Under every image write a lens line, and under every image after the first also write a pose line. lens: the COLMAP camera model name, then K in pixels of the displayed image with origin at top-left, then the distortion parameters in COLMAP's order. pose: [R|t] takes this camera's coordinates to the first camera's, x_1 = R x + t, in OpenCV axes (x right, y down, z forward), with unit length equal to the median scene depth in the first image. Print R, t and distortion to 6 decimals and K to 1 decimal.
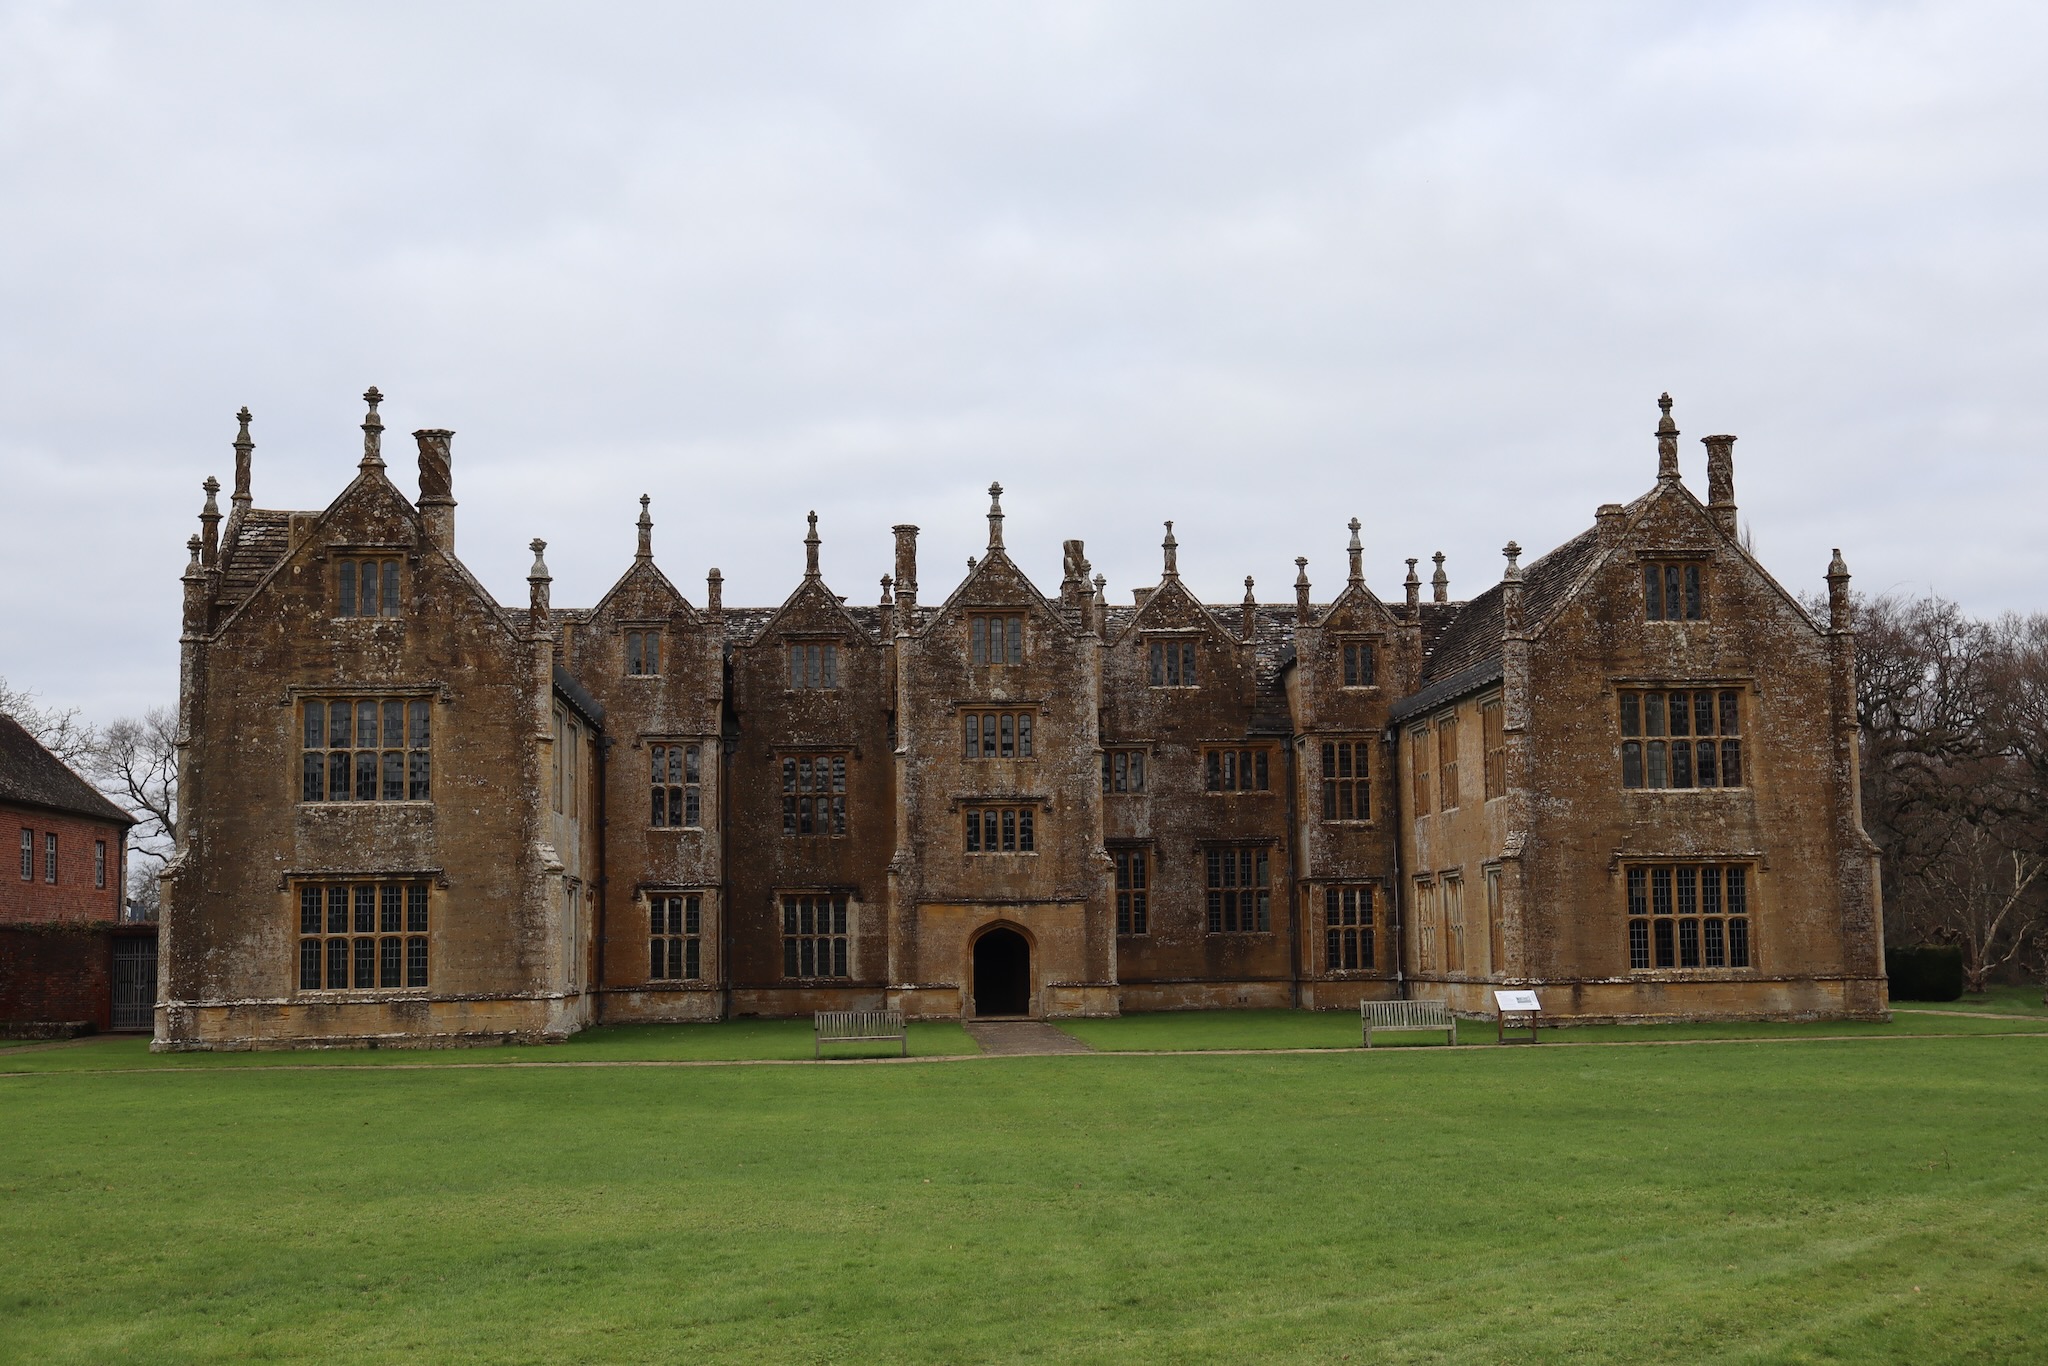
lens RADIAL K [[2461.7, 0, 1032.9], [0, 2461.7, 683.3], [0, 0, 1]] dist [0.003571, 0.000000]
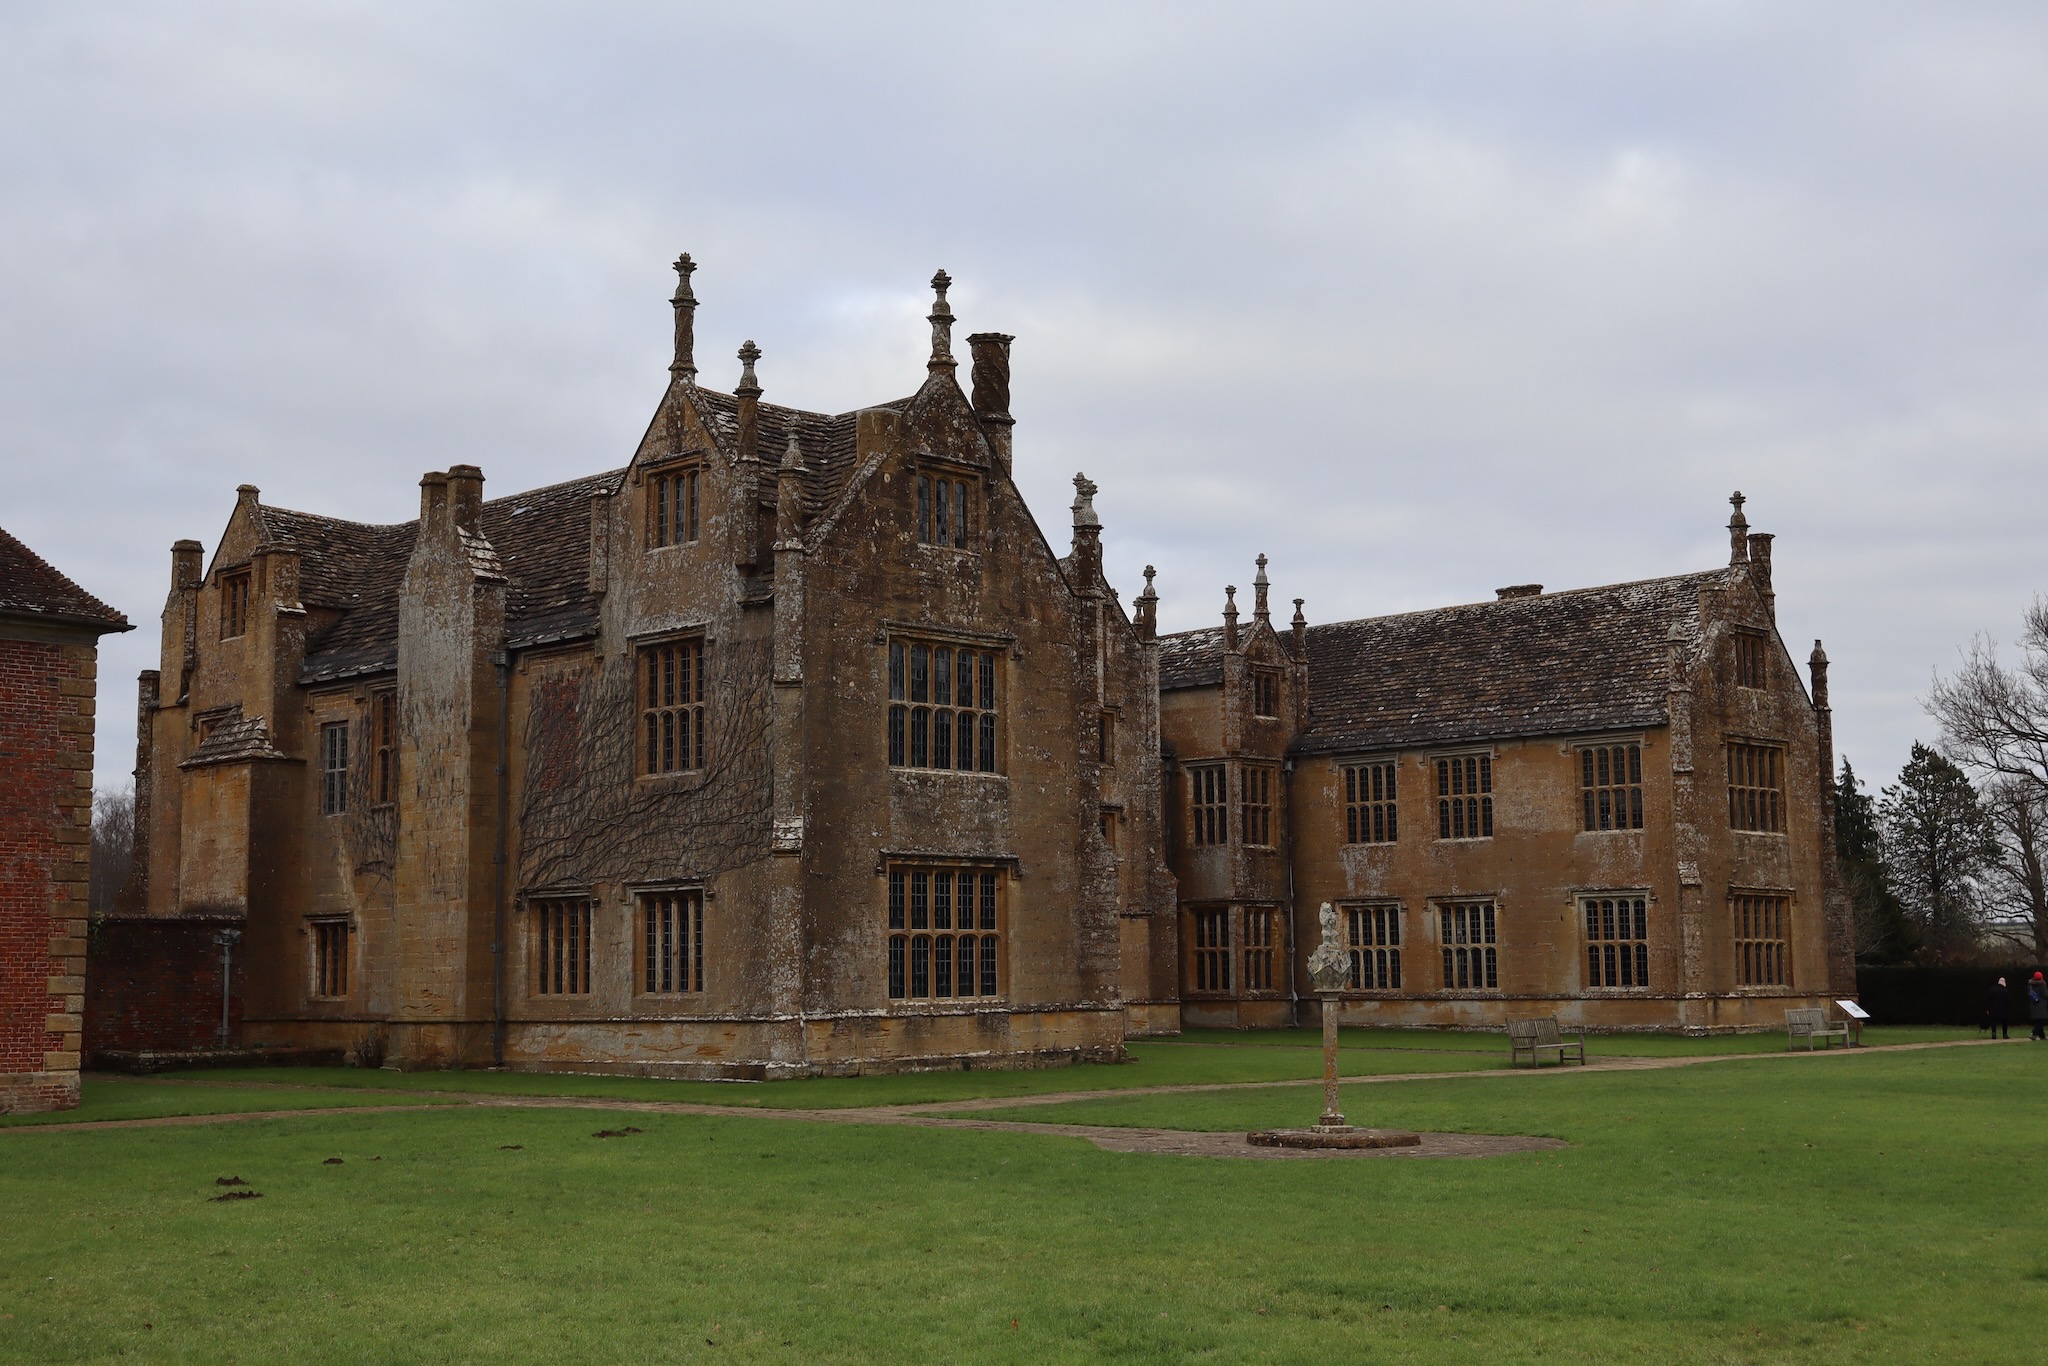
lens RADIAL K [[2461.7, 0, 1037.7], [0, 2461.7, 681.5], [0, 0, 1]] dist [0.003571, 0.000000]
pose [[0.744126, 0.088606, 0.662137, -0.765180], [-0.075460, 0.995970, -0.048475, 0.054058], [-0.663764, -0.013894, 0.747813, 0.351742]]
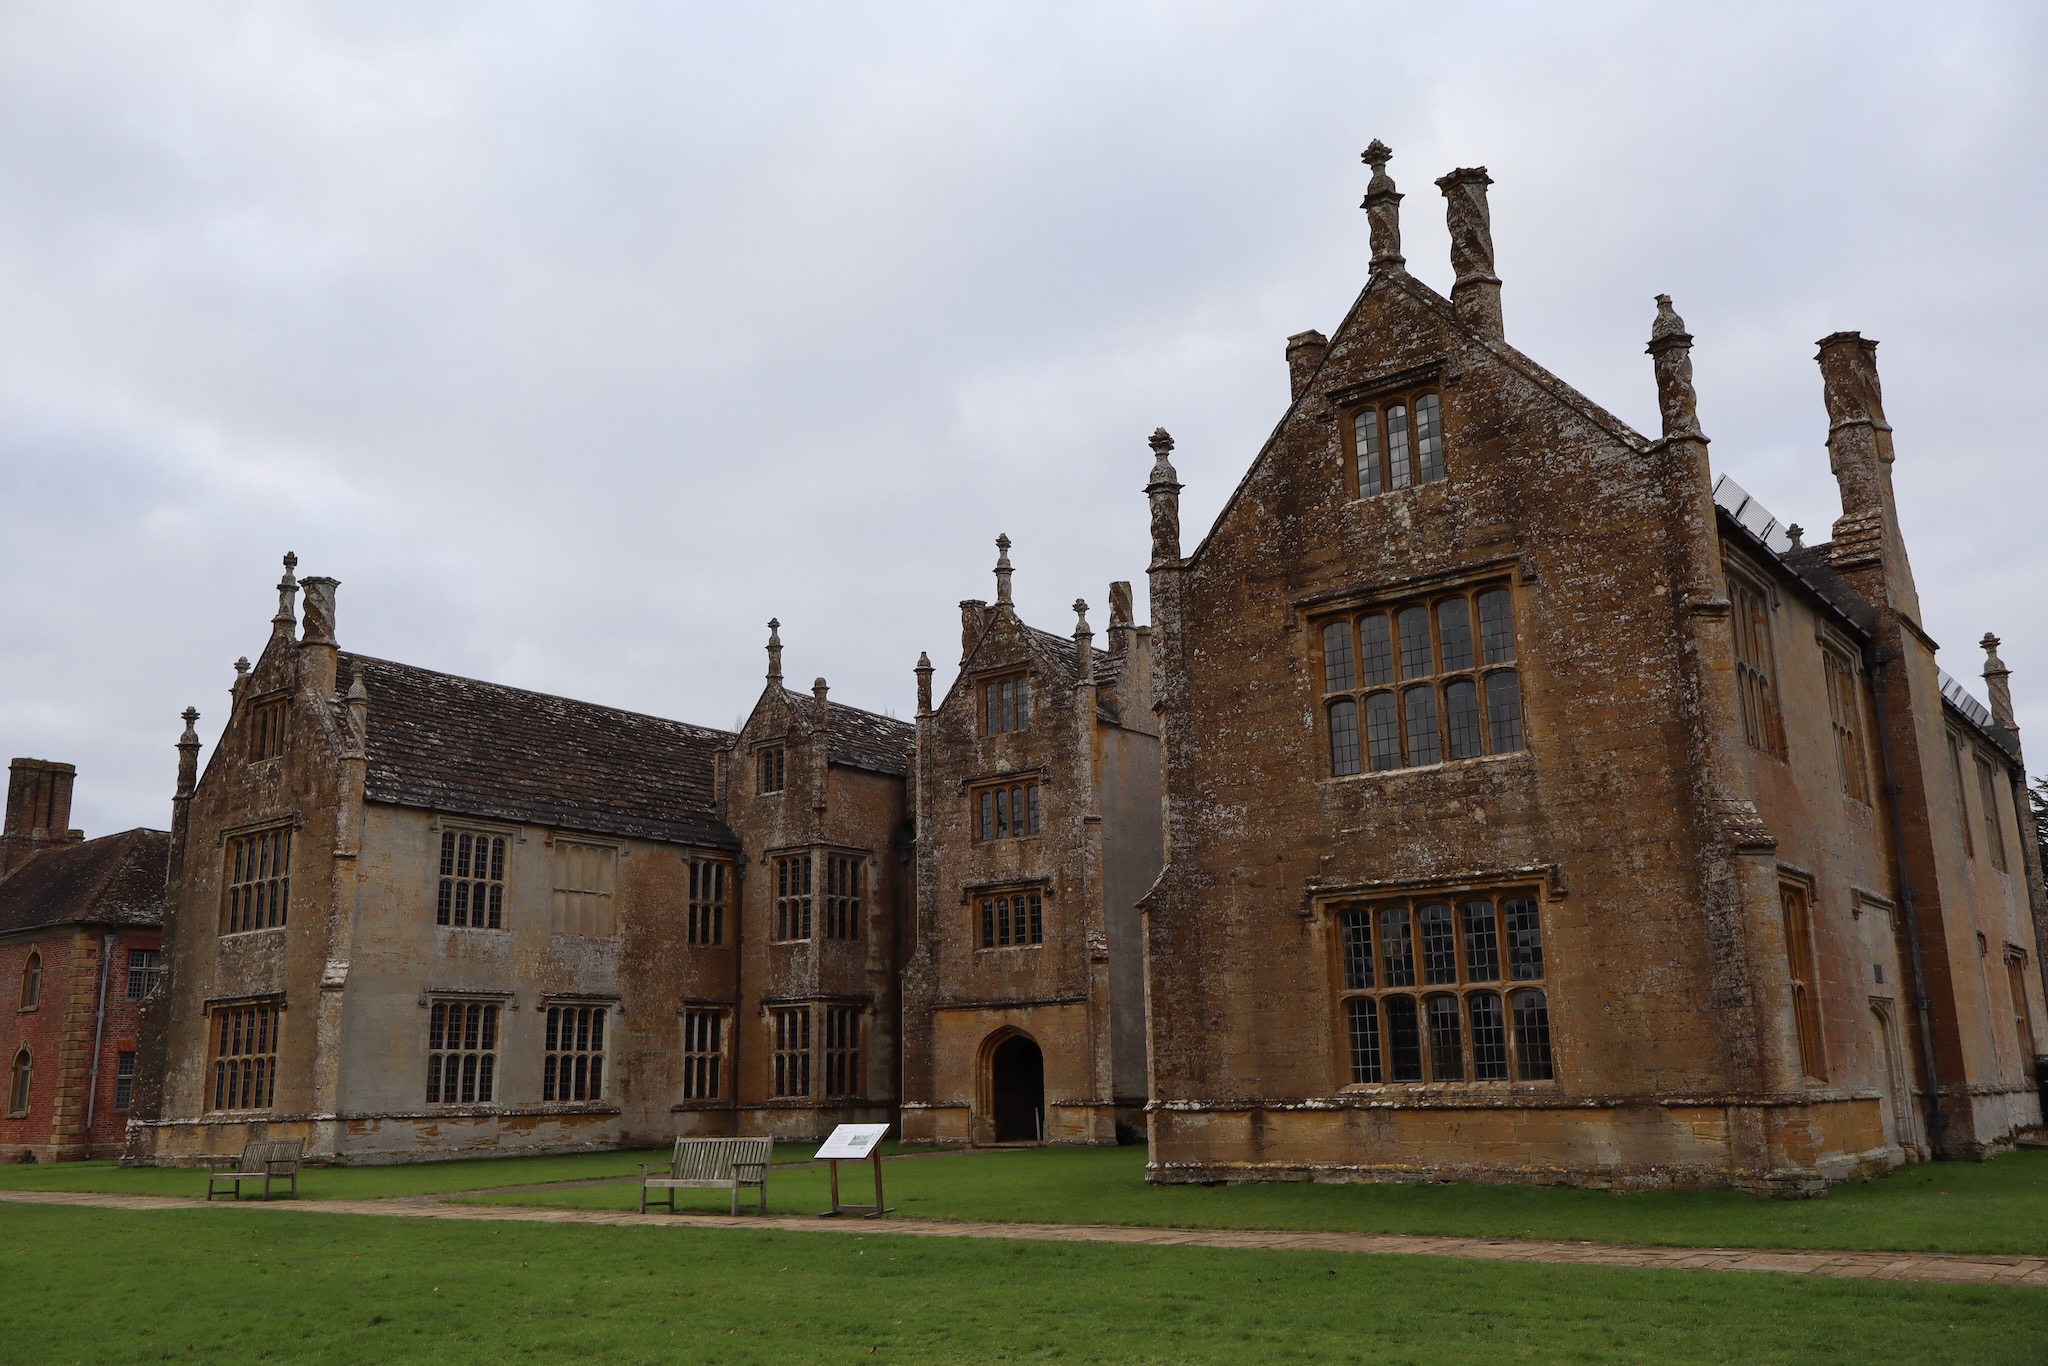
lens RADIAL K [[1714.8, 0, 1009.1], [0, 1714.8, 685.0], [0, 0, 1]] dist [0.022366, -0.015132]
pose [[0.742201, -0.155135, -0.651974, 0.456576], [0.082713, 0.986606, -0.140599, 0.072465], [0.665053, 0.050426, 0.745092, 0.631139]]
